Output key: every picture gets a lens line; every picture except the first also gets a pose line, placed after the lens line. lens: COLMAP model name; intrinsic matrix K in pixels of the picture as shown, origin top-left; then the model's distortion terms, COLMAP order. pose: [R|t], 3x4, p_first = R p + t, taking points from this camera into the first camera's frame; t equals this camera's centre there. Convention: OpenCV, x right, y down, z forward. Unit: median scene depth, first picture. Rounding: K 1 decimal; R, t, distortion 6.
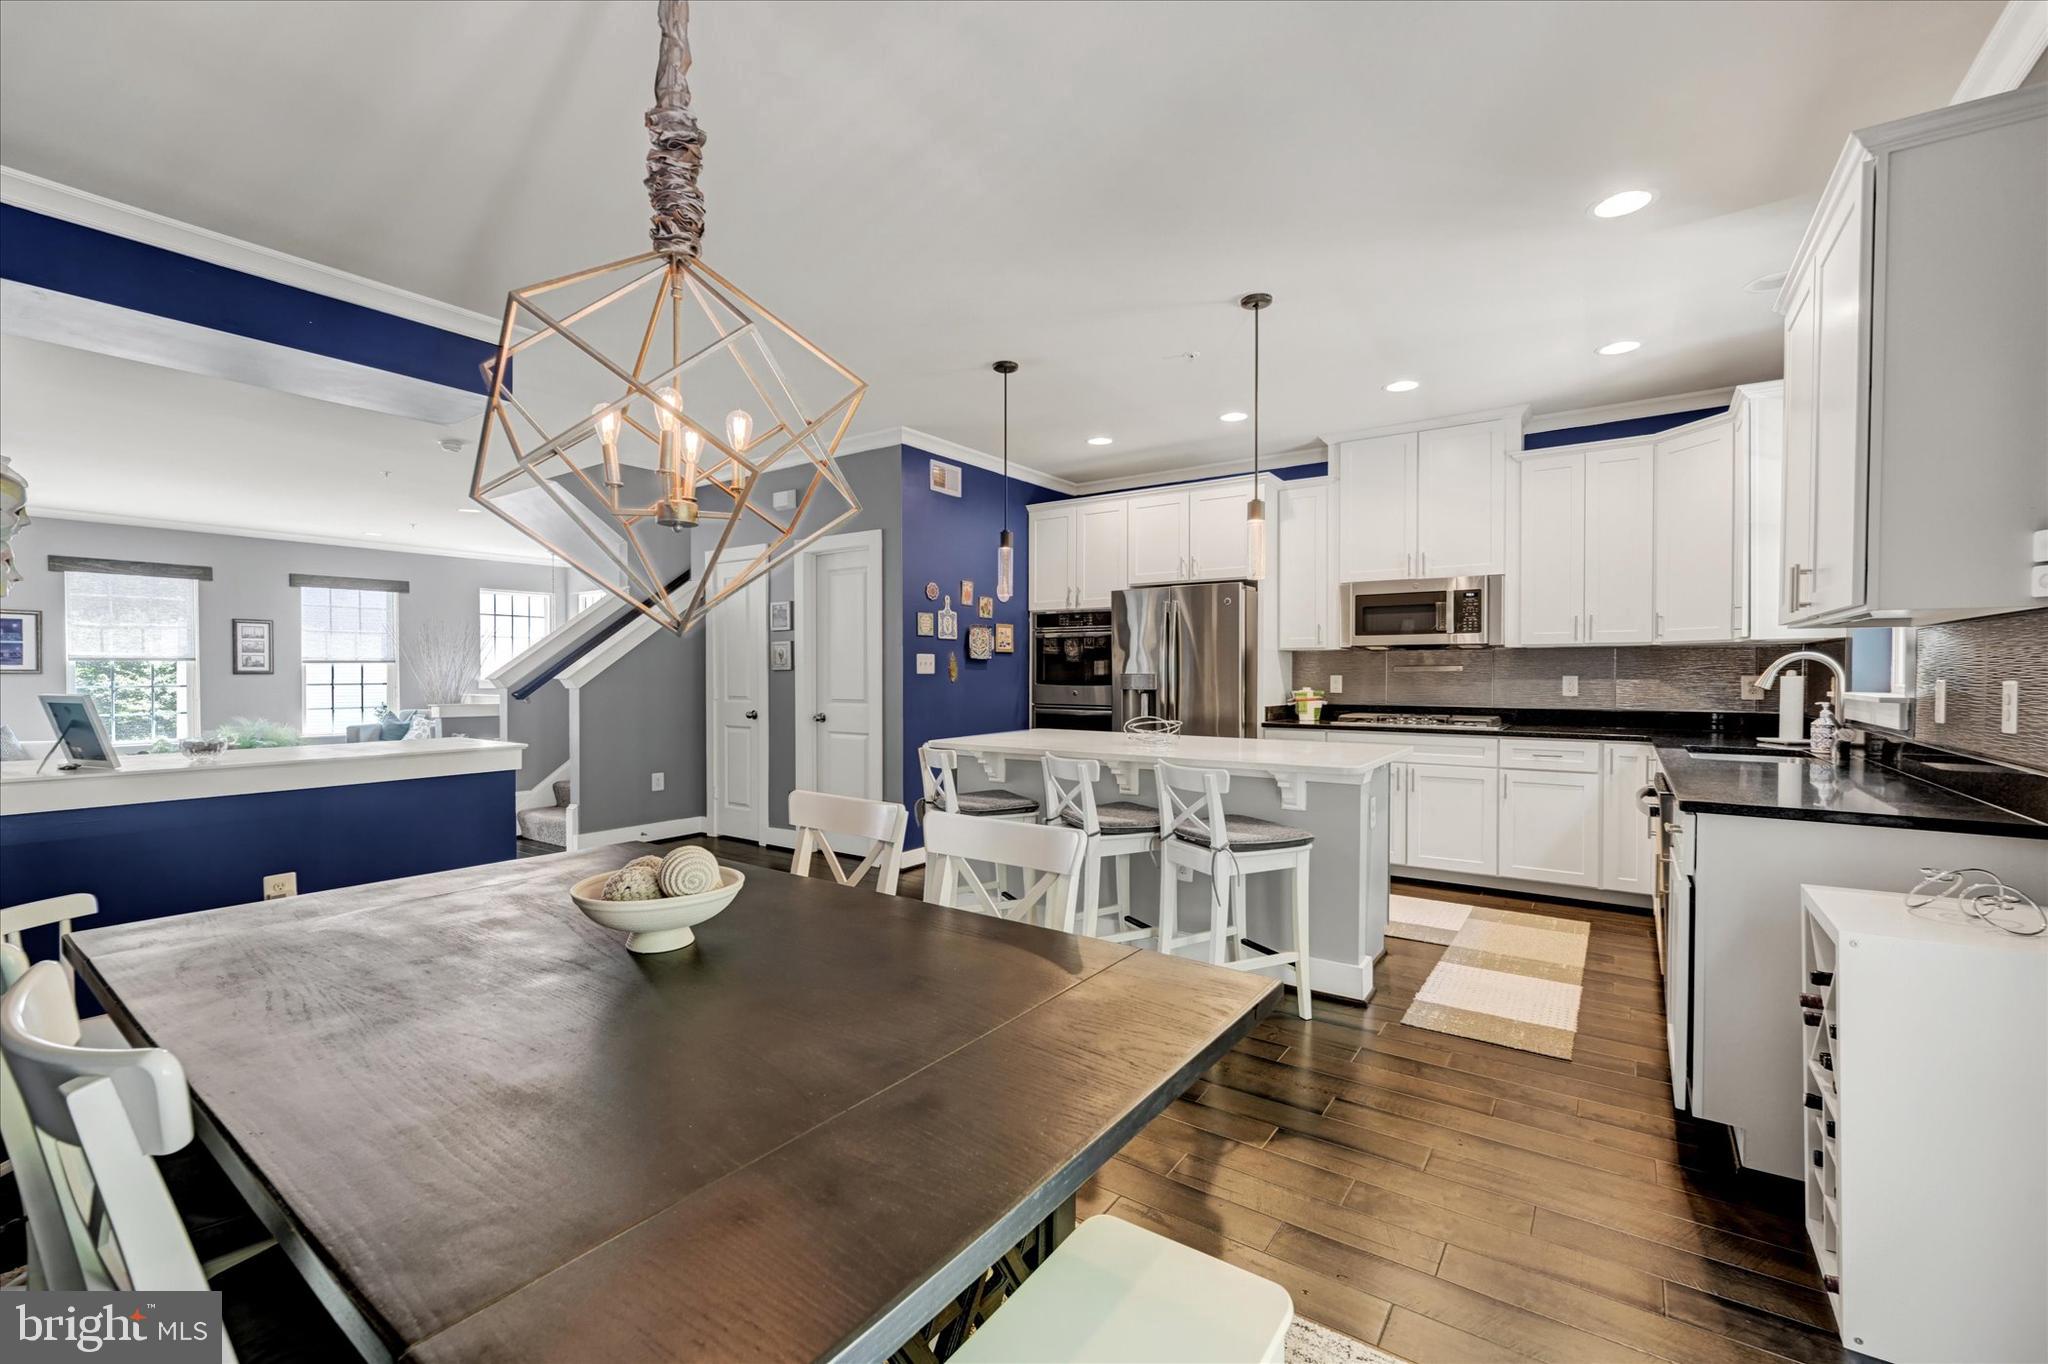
lens RADIAL K [[839.8, 0, 1019.5], [0, 839.8, 681.6], [0, 0, 1]] dist [-0.002811, -0.000496]
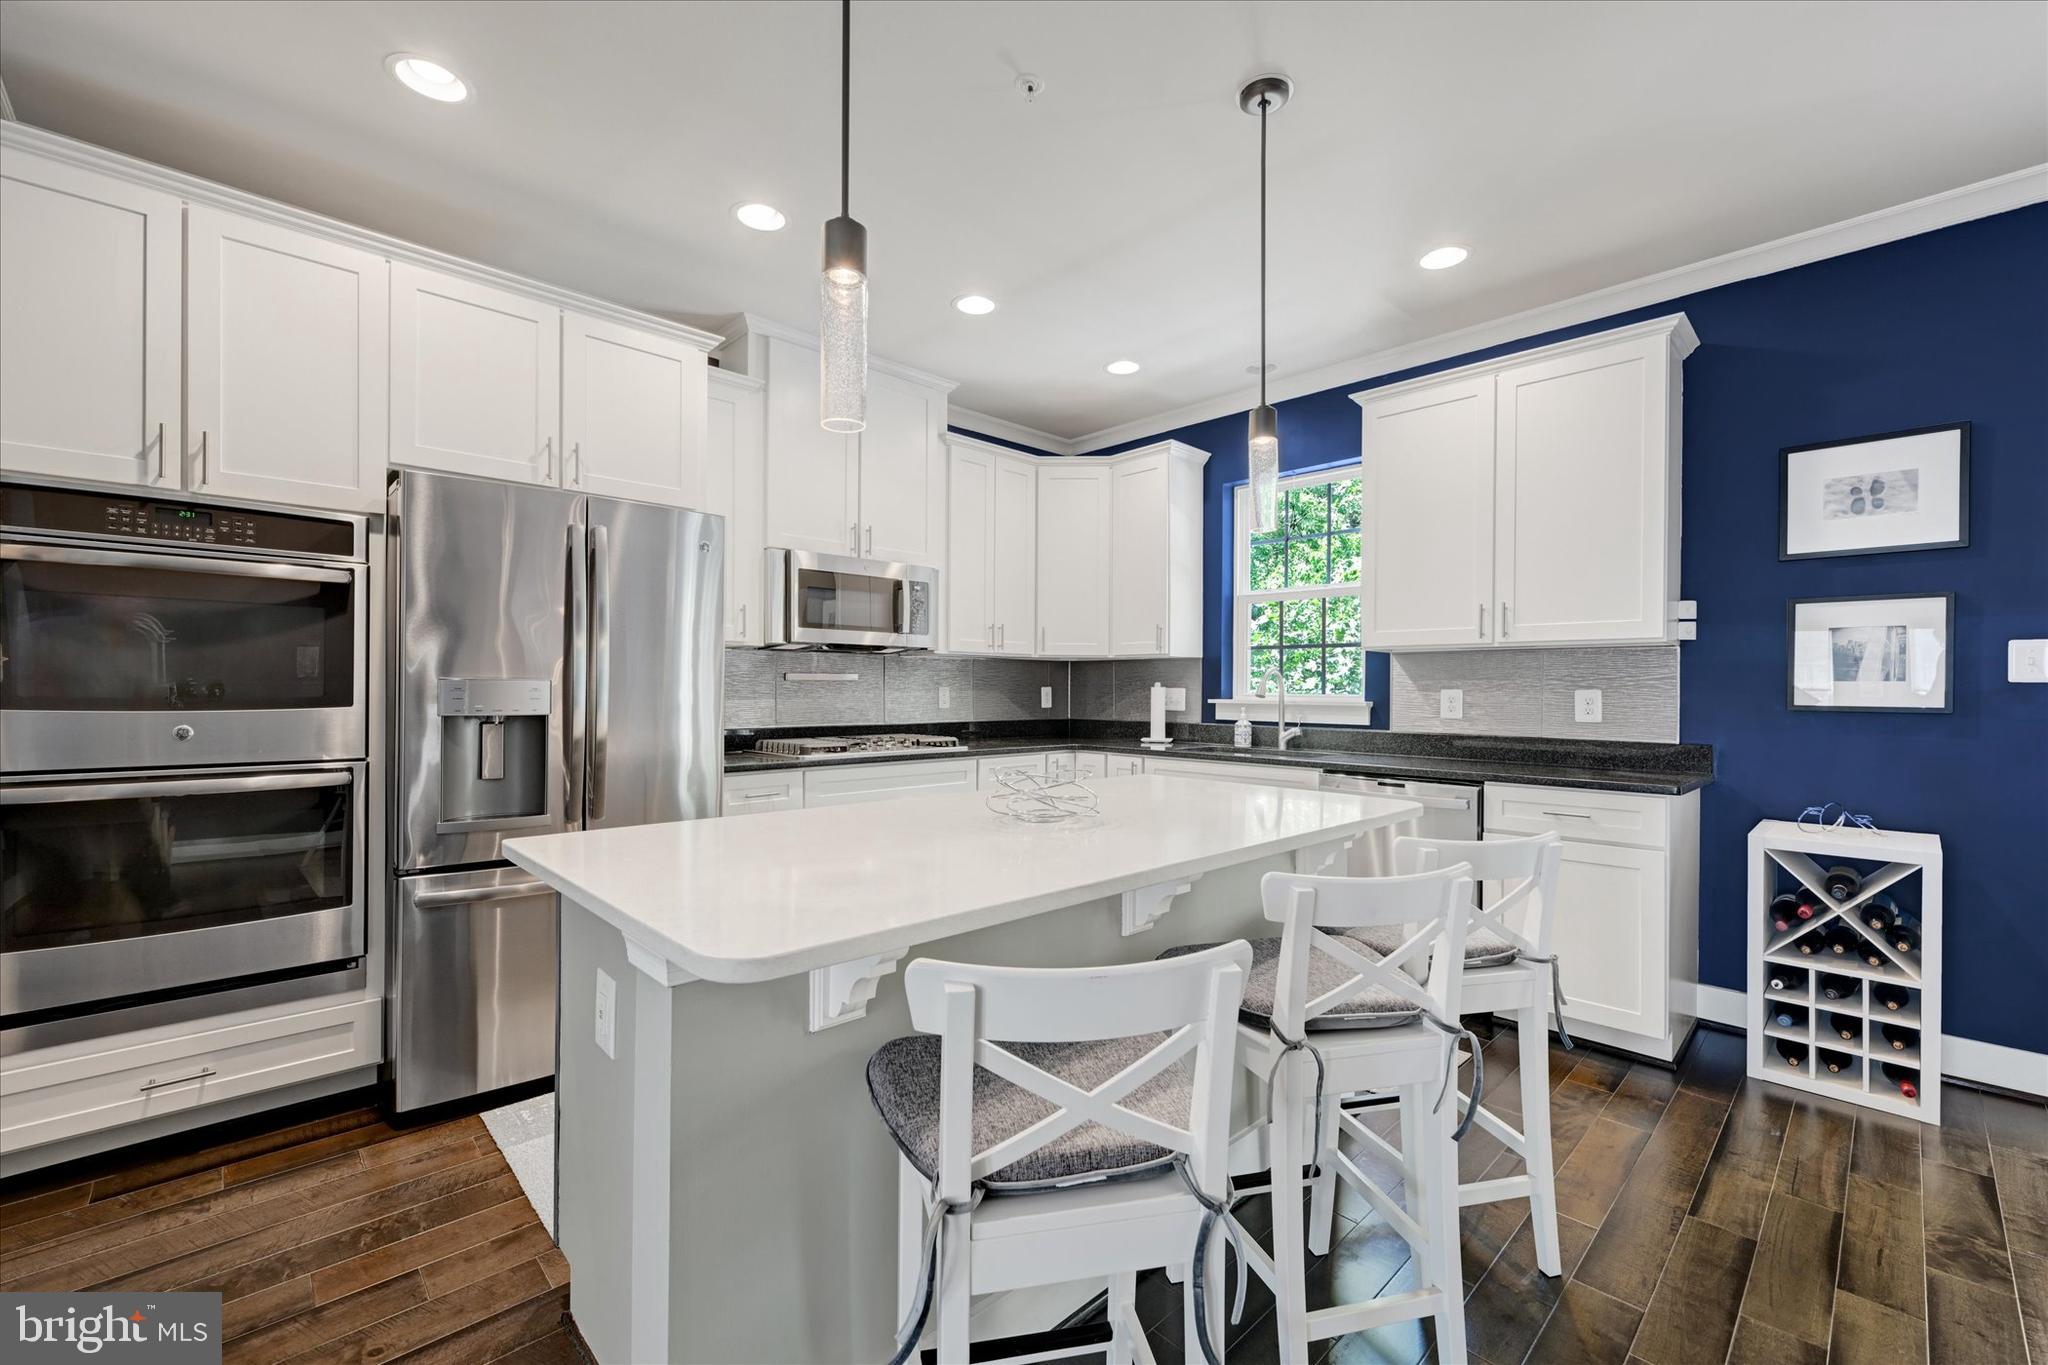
lens RADIAL K [[839.8, 0, 1016.8], [0, 839.8, 682.7], [0, 0, 1]] dist [-0.002811, -0.000496]
pose [[0.186002, 0.010466, 0.982494, -0.261337], [0.008271, 0.999891, -0.012217, 0.000096], [-0.982515, 0.010399, 0.185895, 0.746379]]
